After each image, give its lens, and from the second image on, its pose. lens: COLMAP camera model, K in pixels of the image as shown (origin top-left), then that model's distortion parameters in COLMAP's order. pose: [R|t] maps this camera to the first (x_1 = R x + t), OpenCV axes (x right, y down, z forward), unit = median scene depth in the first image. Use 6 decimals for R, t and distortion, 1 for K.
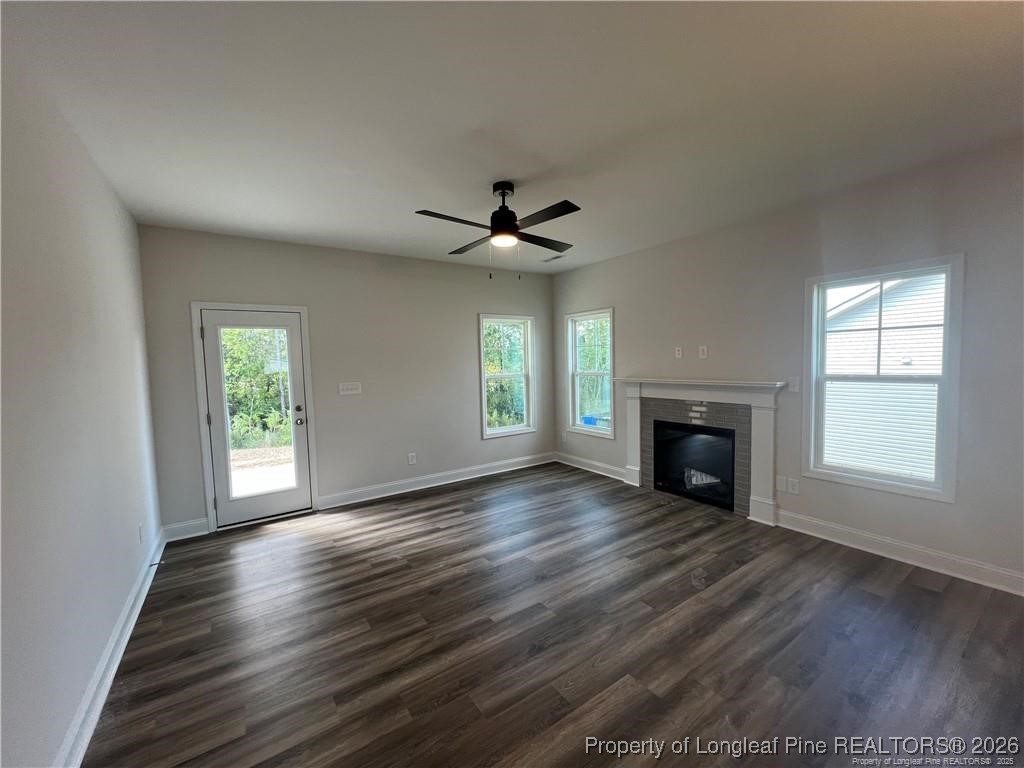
lens RADIAL K [[406.3, 0, 513.0], [0, 406.3, 388.8], [0, 0, 1]] dist [0.001949, 0.000142]
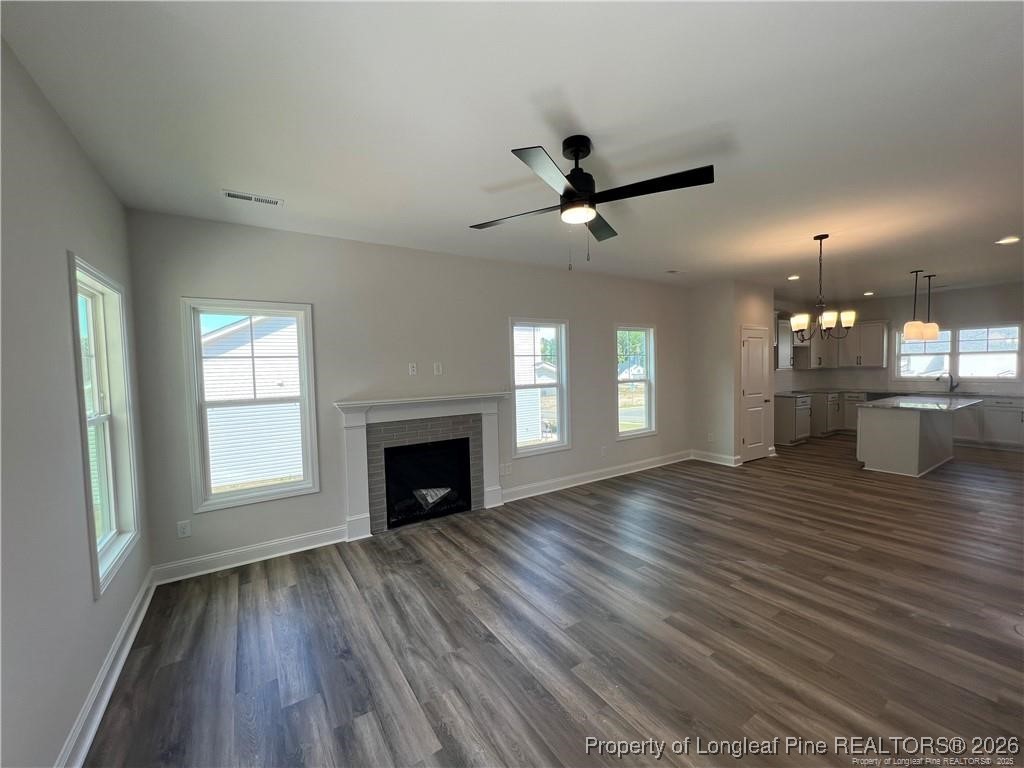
lens RADIAL K [[406.3, 0, 509.4], [0, 406.3, 386.7], [0, 0, 1]] dist [0.001949, 0.000142]
pose [[0.032061, -0.018862, 0.999308, -0.622005], [0.098764, 0.994988, 0.015612, -0.049350], [-0.994594, 0.098195, 0.033764, 0.885367]]
